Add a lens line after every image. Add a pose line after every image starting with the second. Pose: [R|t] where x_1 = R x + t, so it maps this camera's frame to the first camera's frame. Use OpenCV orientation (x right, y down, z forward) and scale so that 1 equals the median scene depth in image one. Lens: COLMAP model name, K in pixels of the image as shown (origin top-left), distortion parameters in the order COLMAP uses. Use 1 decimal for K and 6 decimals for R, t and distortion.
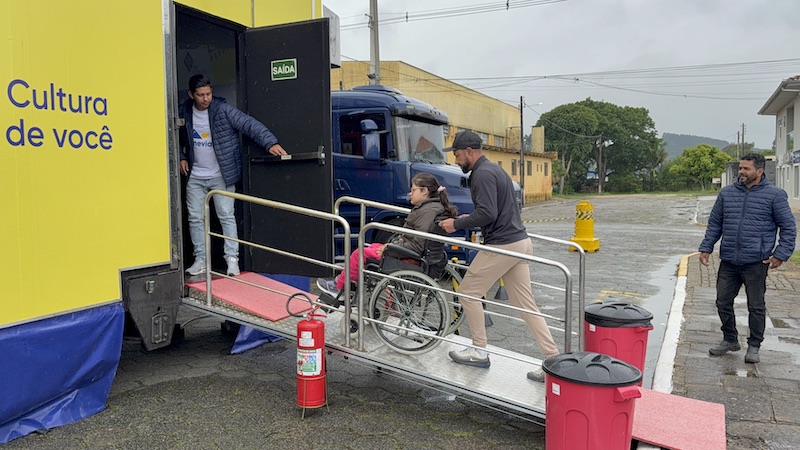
lens RADIAL K [[675.0, 0, 394.6], [0, 675.0, 230.2], [0, 0, 1]] dist [0.130221, -0.232542]
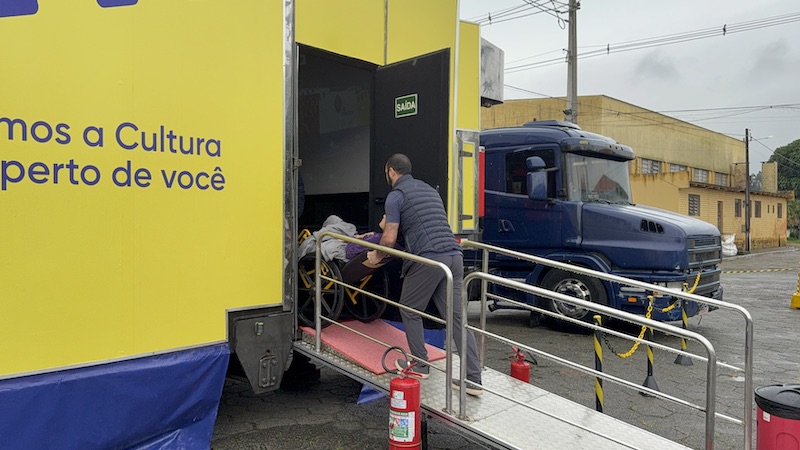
lens RADIAL K [[675.0, 0, 395.1], [0, 675.0, 231.4], [0, 0, 1]] dist [0.130221, -0.232542]
pose [[0.955279, 0.020318, -0.295008, 0.106885], [-0.036311, 0.998147, -0.048835, -0.014927], [0.293469, 0.057363, 0.954246, 0.106628]]
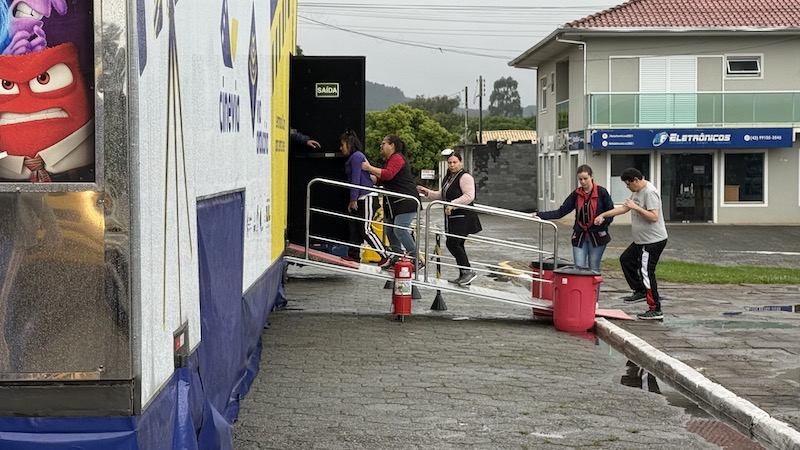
lens RADIAL K [[1680.5, 0, 400.9], [0, 1680.5, 226.1], [0, 0, 1]] dist [-0.044643, 0.000000]
pose [[0.898826, 0.002204, 0.438300, -1.514886], [0.013967, 0.999335, -0.033668, 0.148710], [-0.438083, 0.036383, 0.898198, -2.071085]]
